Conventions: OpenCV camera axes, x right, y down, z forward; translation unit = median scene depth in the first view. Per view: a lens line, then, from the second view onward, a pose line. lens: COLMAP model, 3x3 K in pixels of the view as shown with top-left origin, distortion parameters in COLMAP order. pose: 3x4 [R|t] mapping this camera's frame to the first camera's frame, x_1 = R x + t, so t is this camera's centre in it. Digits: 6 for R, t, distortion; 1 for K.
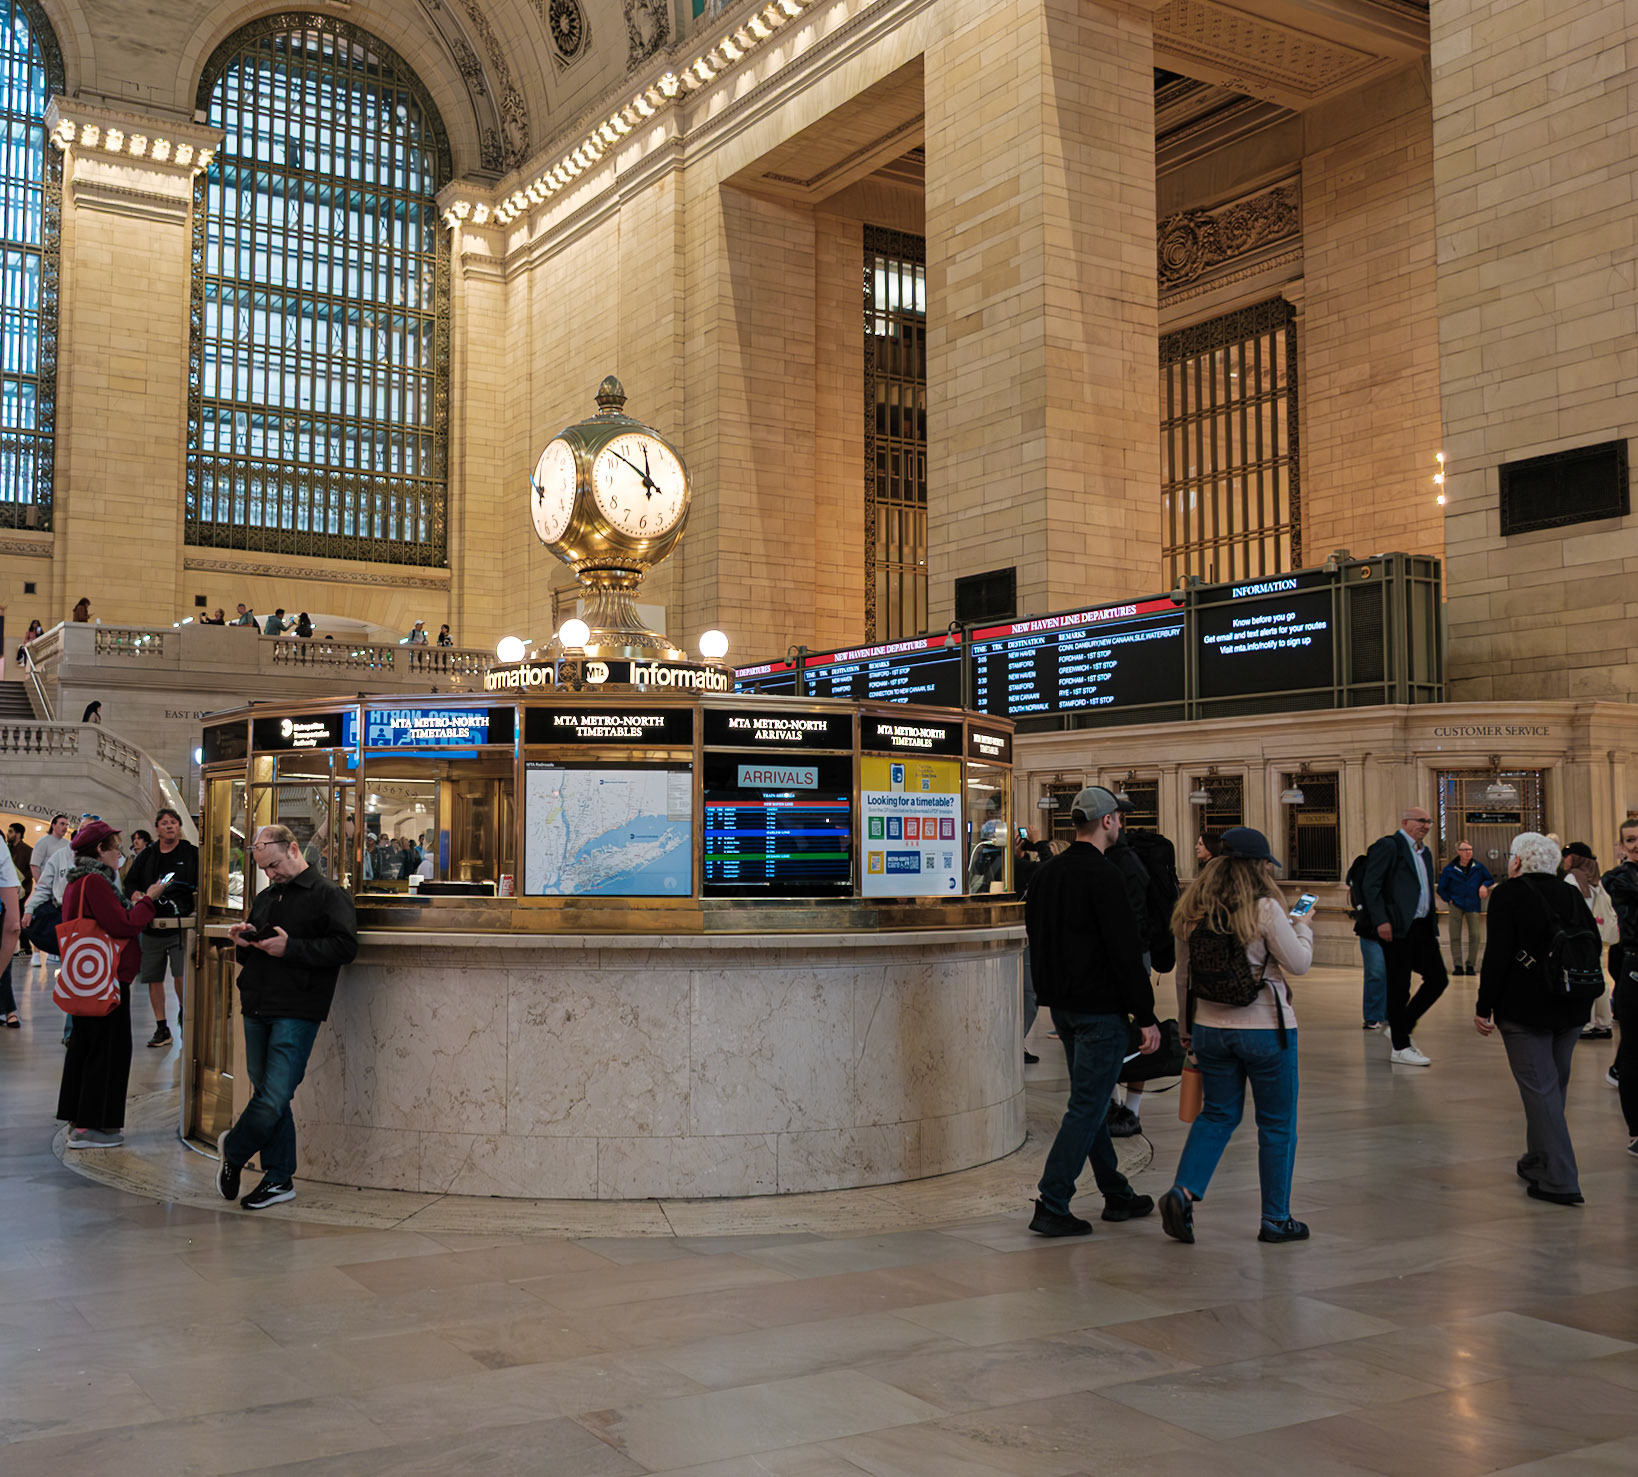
lens RADIAL K [[1704.4, 0, 640.9], [0, 1704.4, 719.1], [0, 0, 1]] dist [0.009697, 0.000000]
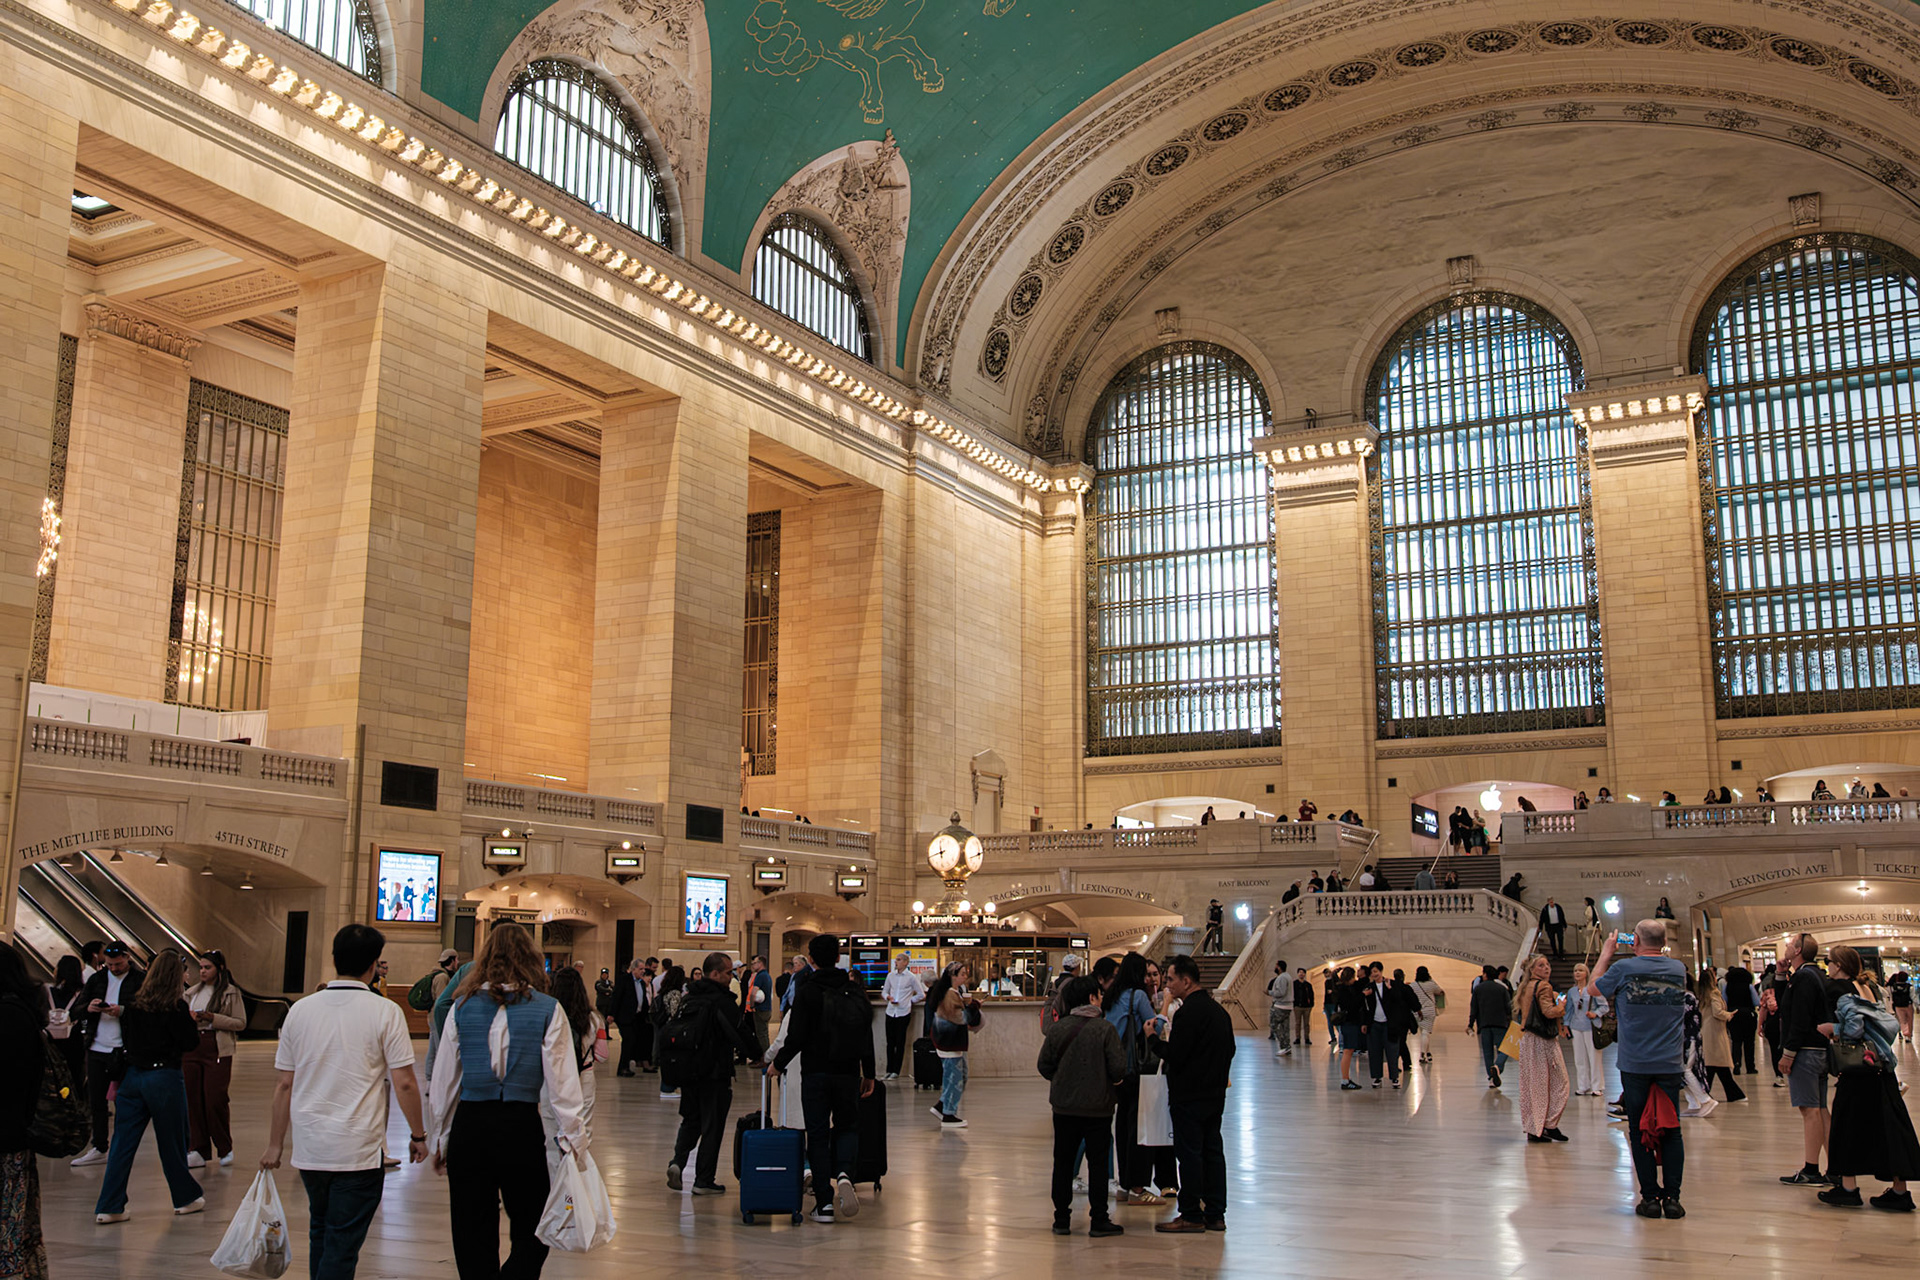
lens RADIAL K [[1792.1, 0, 947.5], [0, 1792.1, 628.2], [0, 0, 1]] dist [-0.035116, 0.000000]
pose [[0.542105, -0.163993, -0.824153, 0.521598], [0.063300, 0.985955, -0.154552, -0.008008], [0.837923, 0.031615, 0.544872, -0.138829]]
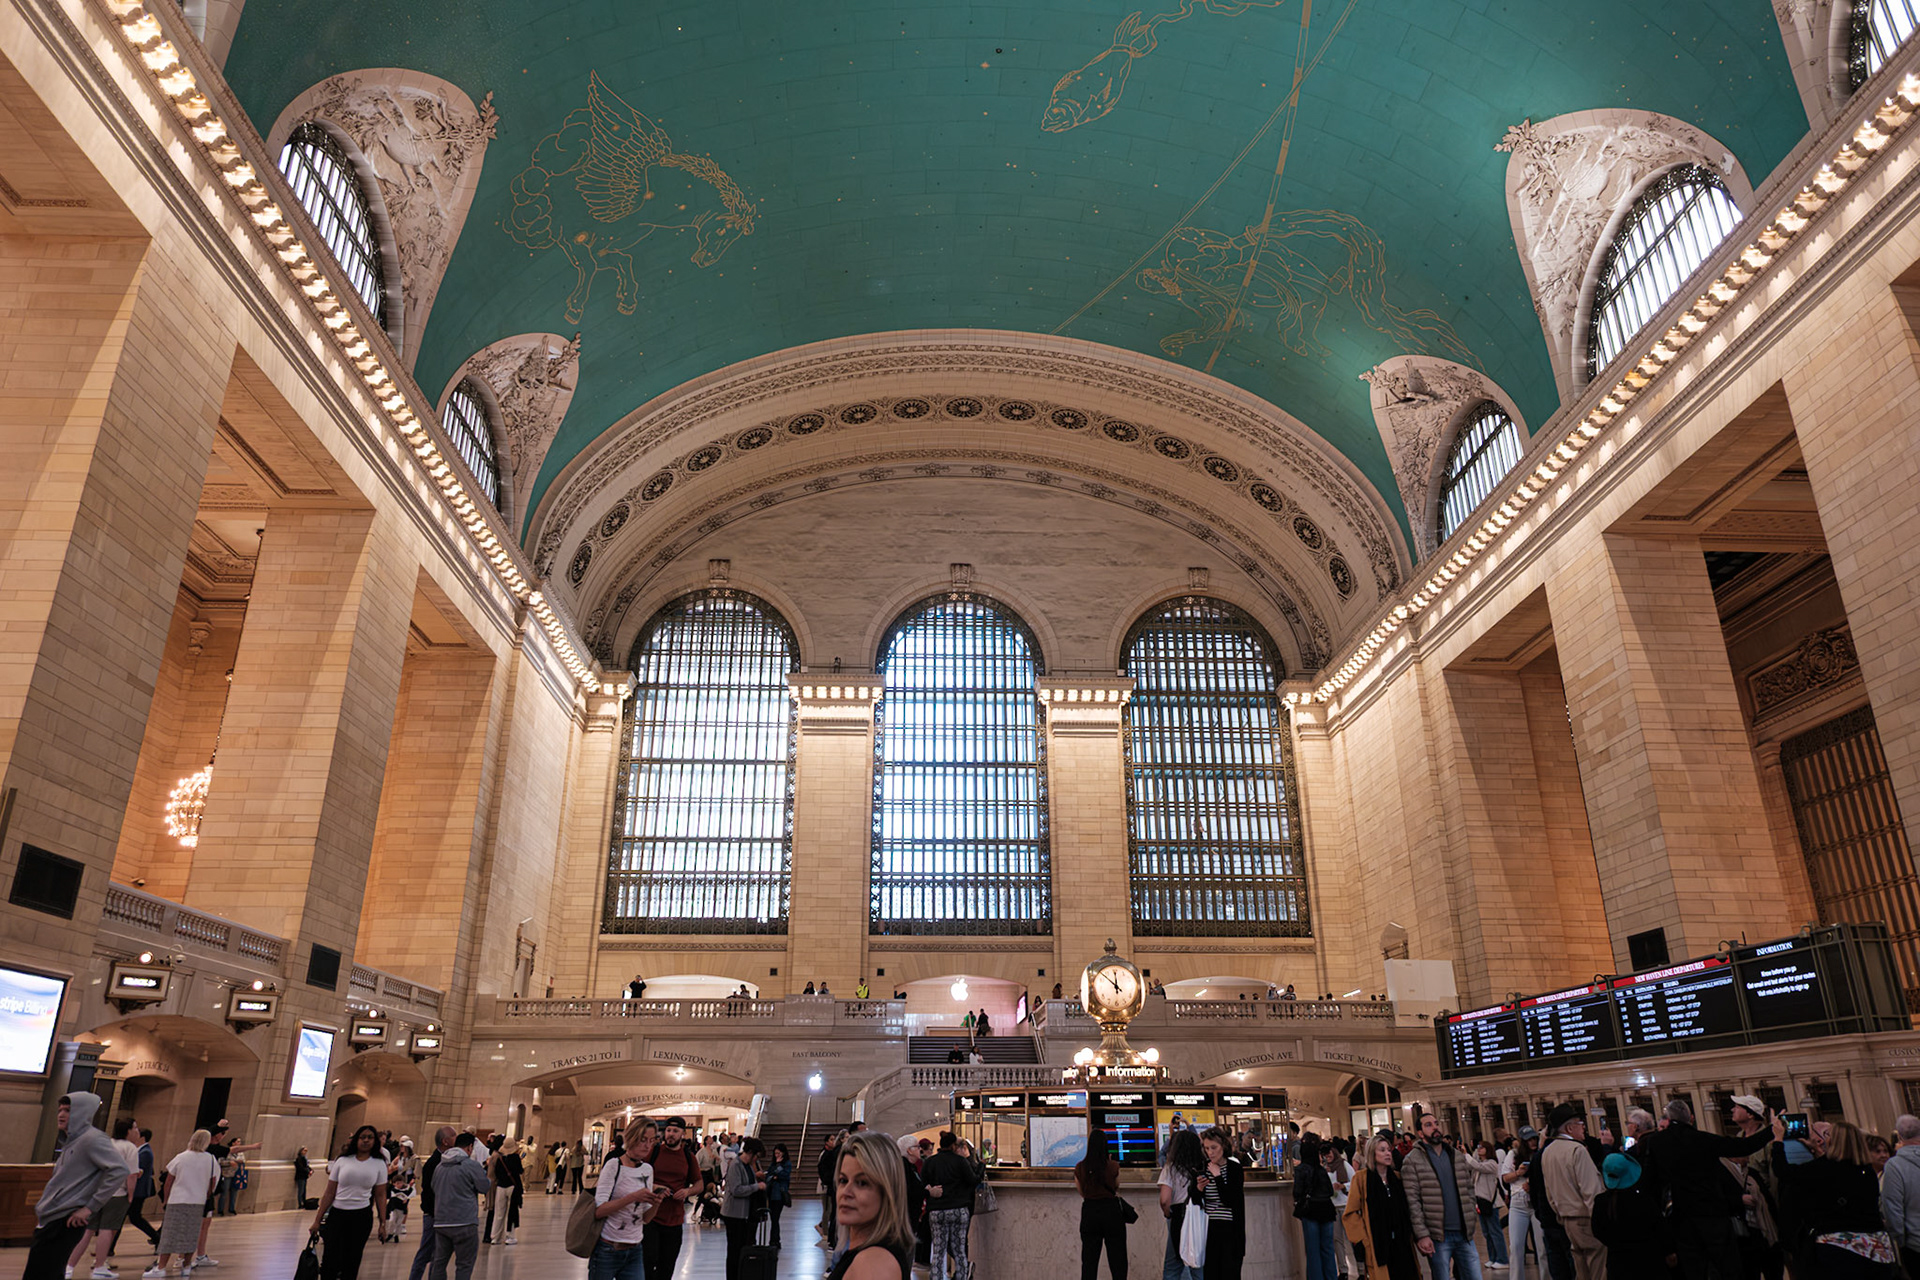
lens RADIAL K [[1273.6, 0, 959.1], [0, 1273.6, 640.4], [0, 0, 1]] dist [0.019342, -0.022242]
pose [[0.896448, -0.168477, -0.409874, 0.125634], [0.039896, 0.951839, -0.303991, -0.012727], [0.441349, 0.256160, 0.859996, -0.159156]]
